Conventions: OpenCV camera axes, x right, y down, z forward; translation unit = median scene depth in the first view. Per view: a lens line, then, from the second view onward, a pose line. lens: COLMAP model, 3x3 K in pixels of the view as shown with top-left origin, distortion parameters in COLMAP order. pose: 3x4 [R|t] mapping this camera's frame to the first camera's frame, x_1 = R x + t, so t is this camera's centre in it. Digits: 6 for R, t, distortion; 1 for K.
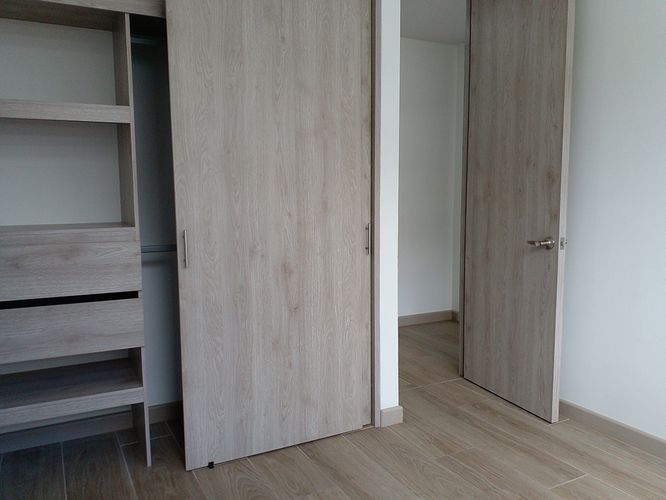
lens RADIAL K [[545.8, 0, 333.0], [0, 545.8, 250.0], [0, 0, 1]] dist [0.033794, -0.009441]
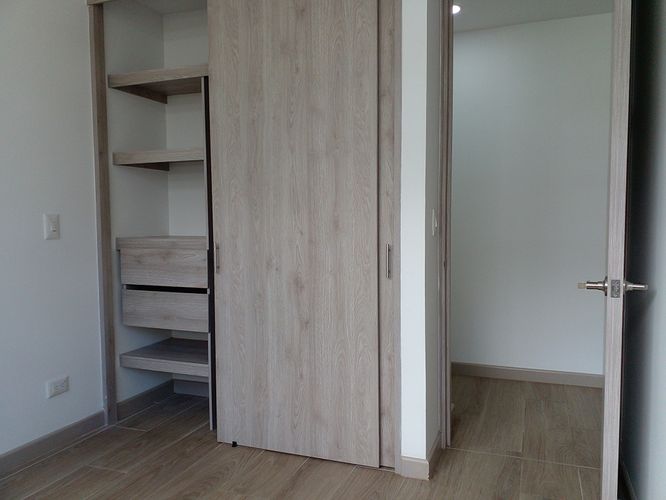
lens RADIAL K [[543.4, 0, 333.0], [0, 543.4, 250.0], [0, 0, 1]] dist [0.084968, -0.133060]
pose [[0.658938, 0.047264, -0.750711, 0.756883], [-0.076425, 0.997066, -0.004309, -0.031148], [0.748304, 0.060213, 0.660617, 0.353403]]
